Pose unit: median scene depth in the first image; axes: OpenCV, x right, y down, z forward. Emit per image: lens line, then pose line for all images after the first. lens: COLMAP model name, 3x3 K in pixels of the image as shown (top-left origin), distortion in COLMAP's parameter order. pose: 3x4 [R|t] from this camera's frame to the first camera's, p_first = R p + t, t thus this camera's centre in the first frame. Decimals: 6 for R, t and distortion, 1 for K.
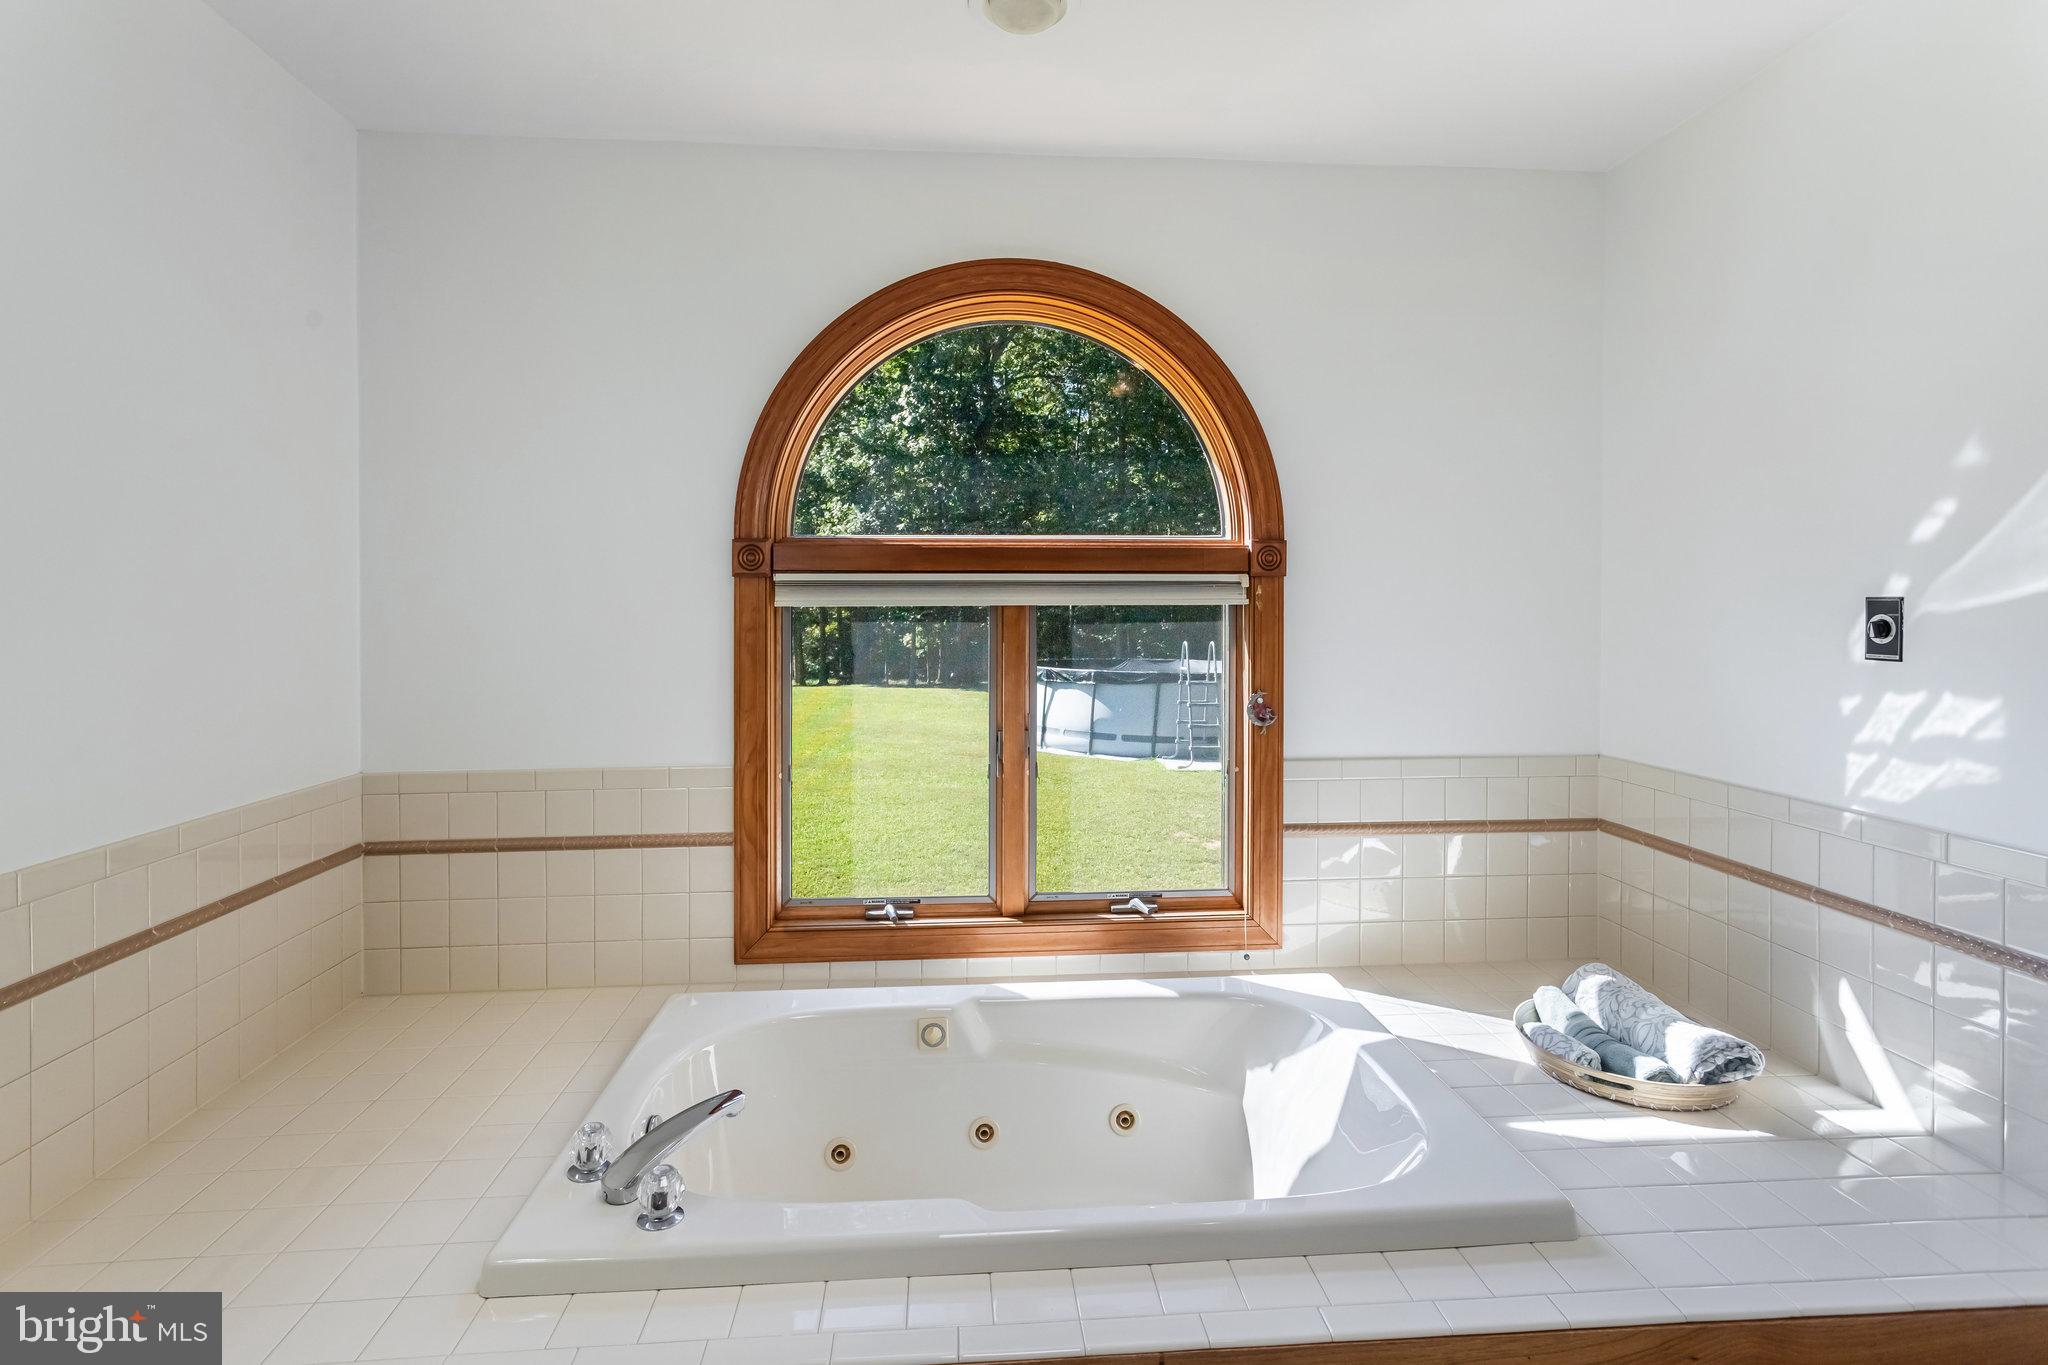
lens RADIAL K [[986.7, 0, 1006.0], [0, 986.7, 608.3], [0, 0, 1]] dist [-0.003146, -0.000710]
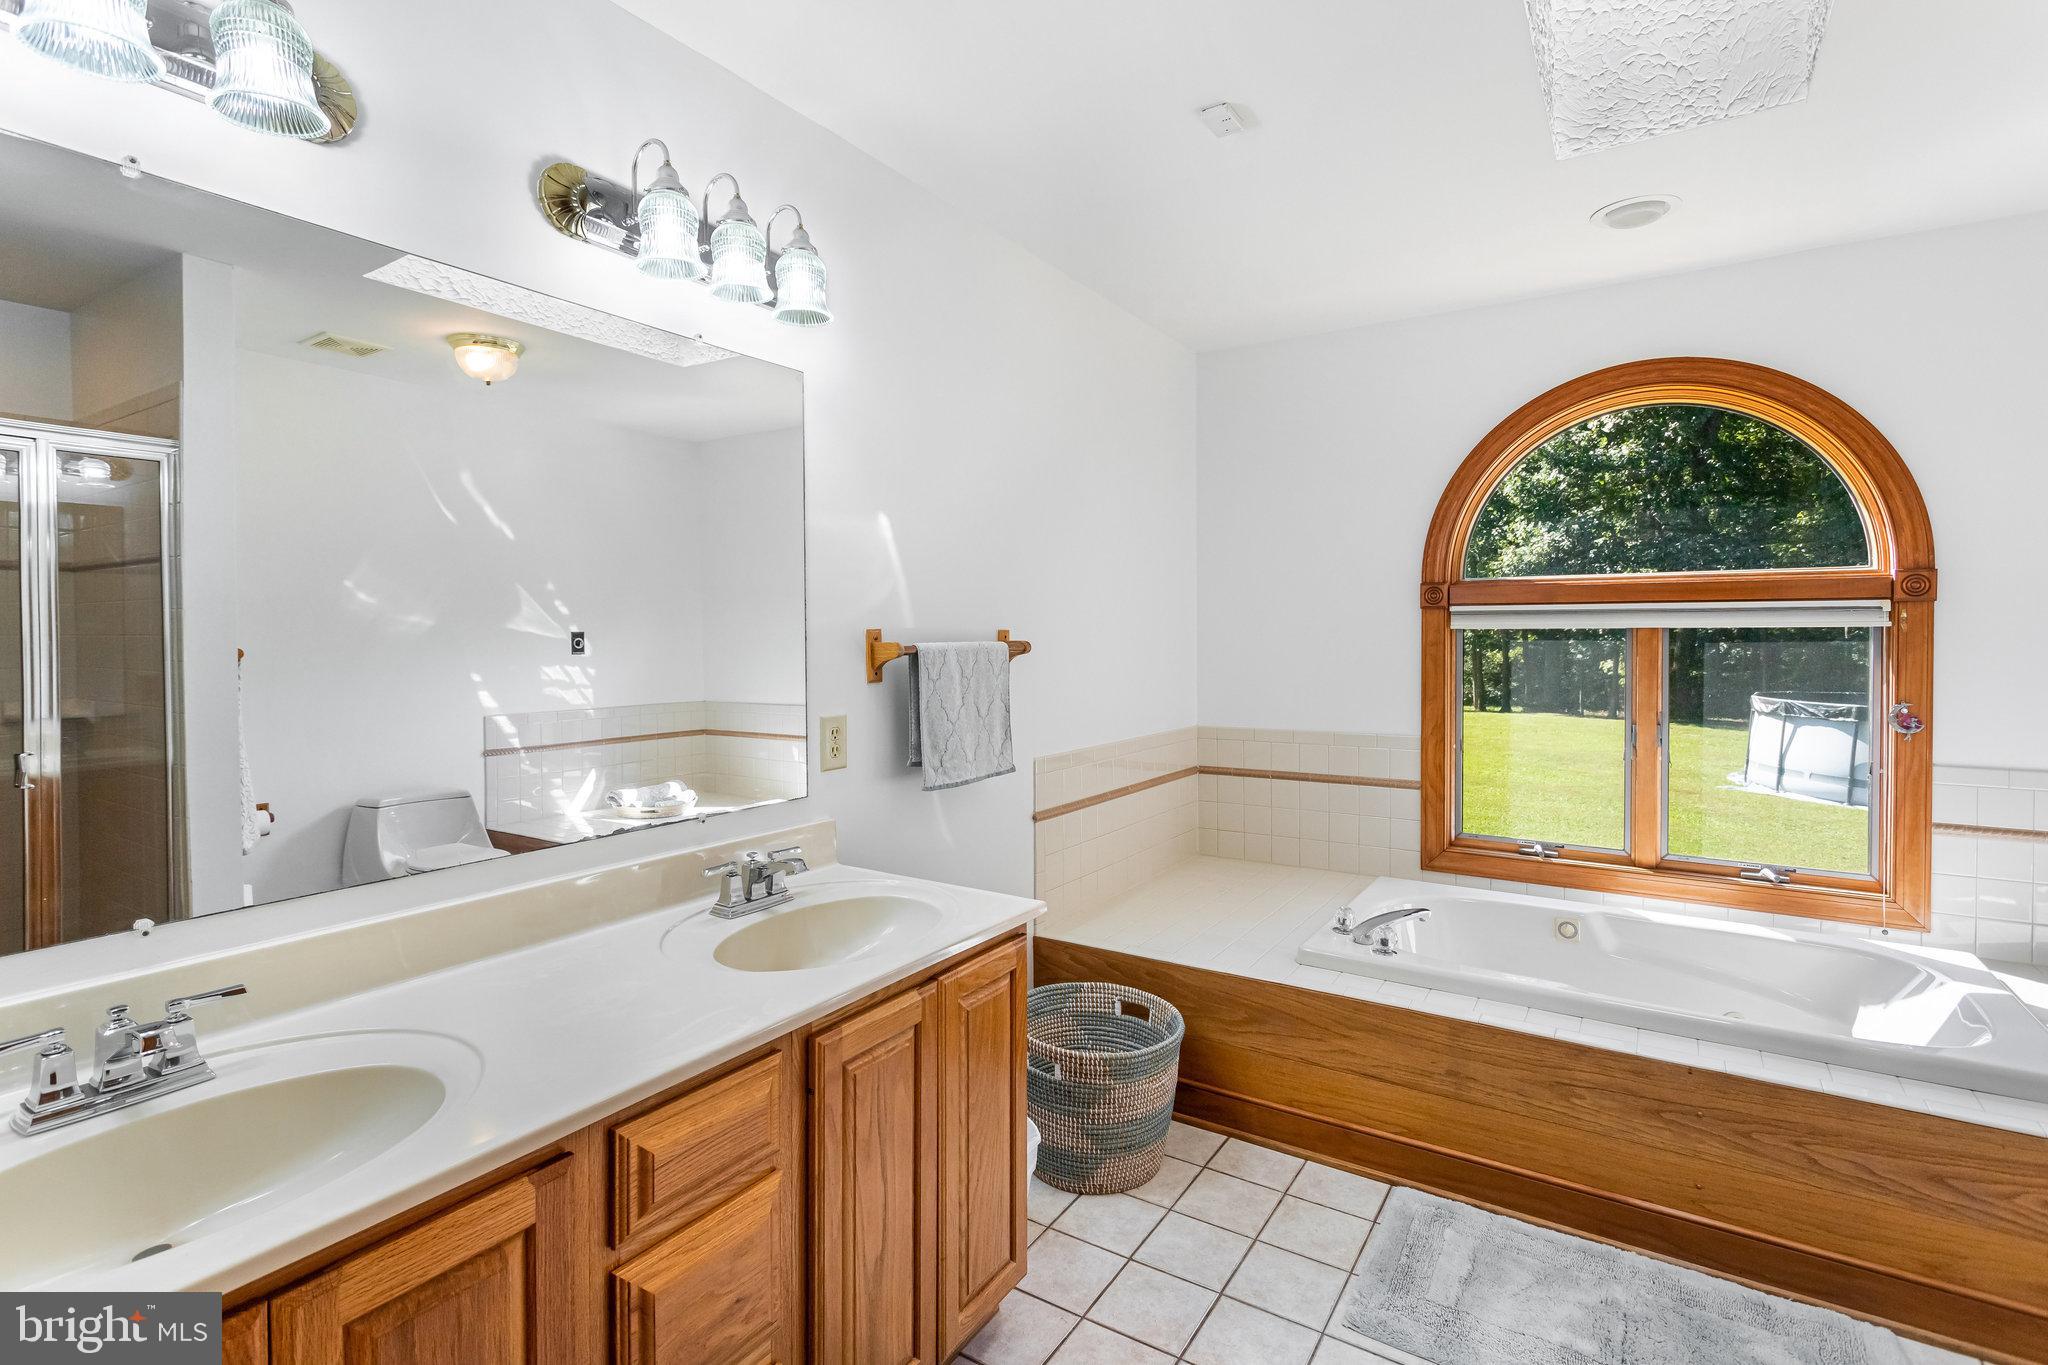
lens RADIAL K [[986.7, 0, 1014.2], [0, 986.7, 639.1], [0, 0, 1]] dist [-0.003146, -0.000710]
pose [[0.796875, 0.003853, -0.604132, 0.124240], [0.000172, 0.999978, 0.006604, 0.003176], [0.604144, -0.005366, 0.796857, -0.518259]]
